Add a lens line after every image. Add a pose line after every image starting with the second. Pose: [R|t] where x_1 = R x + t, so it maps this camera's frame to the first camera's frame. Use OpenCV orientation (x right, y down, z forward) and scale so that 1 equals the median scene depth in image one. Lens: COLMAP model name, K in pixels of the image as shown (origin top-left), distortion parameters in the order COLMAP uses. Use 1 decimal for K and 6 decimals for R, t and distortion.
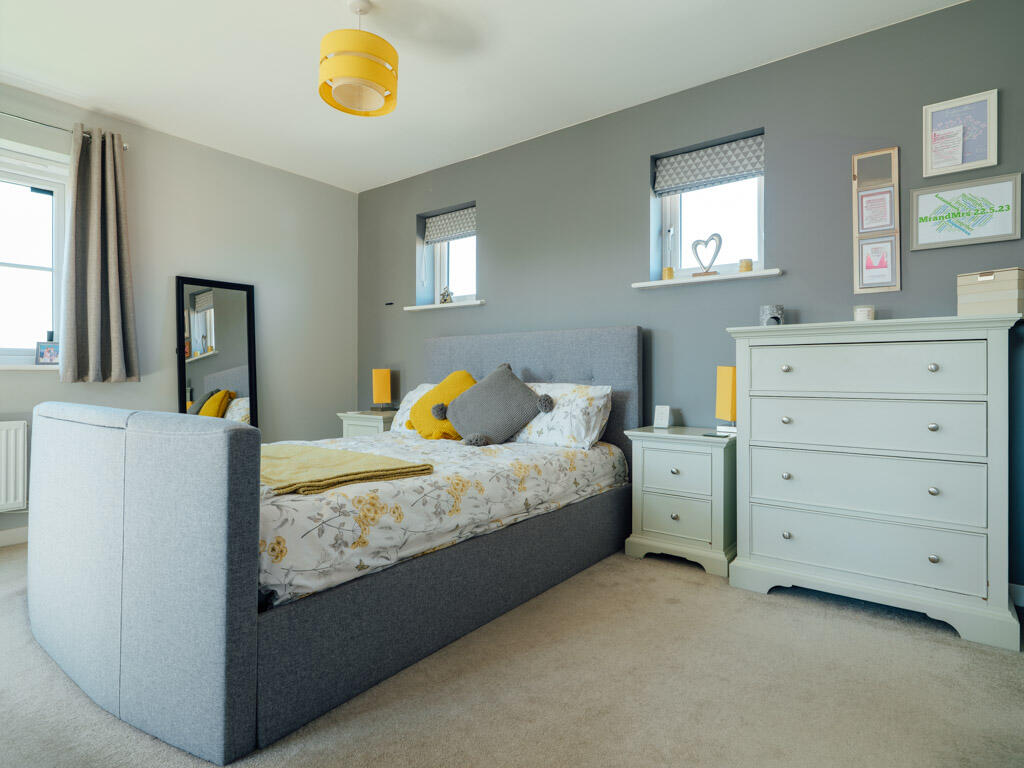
lens RADIAL K [[558.5, 0, 506.8], [0, 558.5, 378.7], [0, 0, 1]] dist [0.004398, -0.001476]
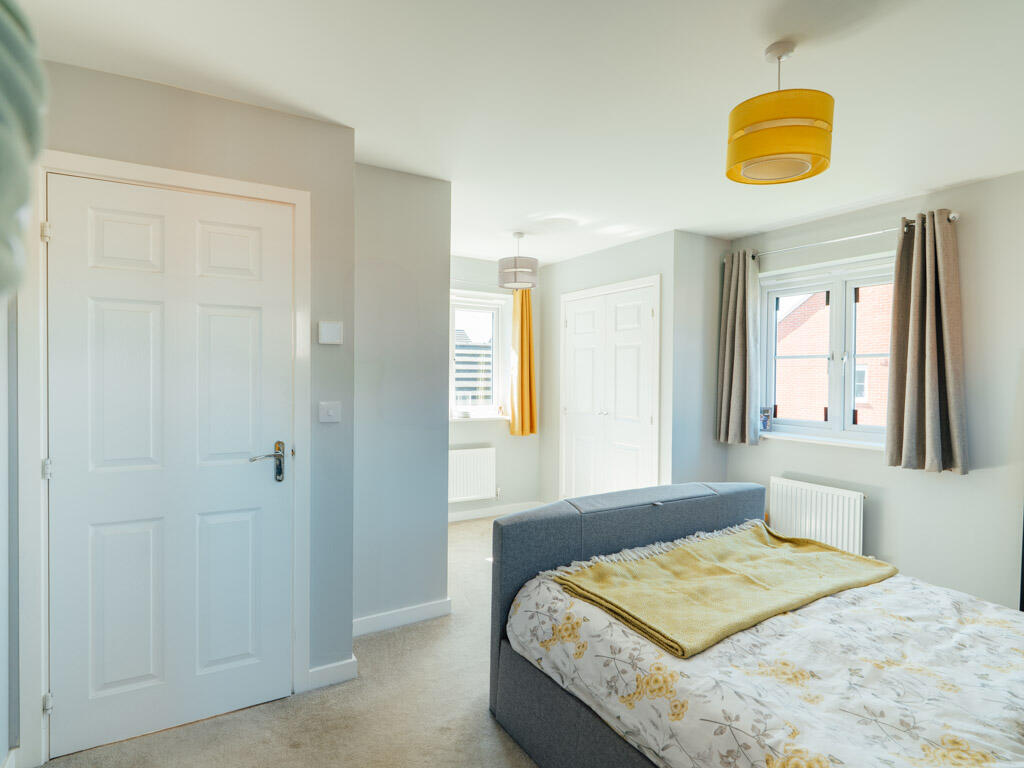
lens RADIAL K [[558.5, 0, 506.8], [0, 558.5, 378.7], [0, 0, 1]] dist [0.004398, -0.001476]
pose [[-0.380162, 0.003517, -0.924913, 0.842896], [-0.015509, 0.999828, 0.010177, -0.281793], [0.924790, 0.018214, -0.380042, 1.300711]]
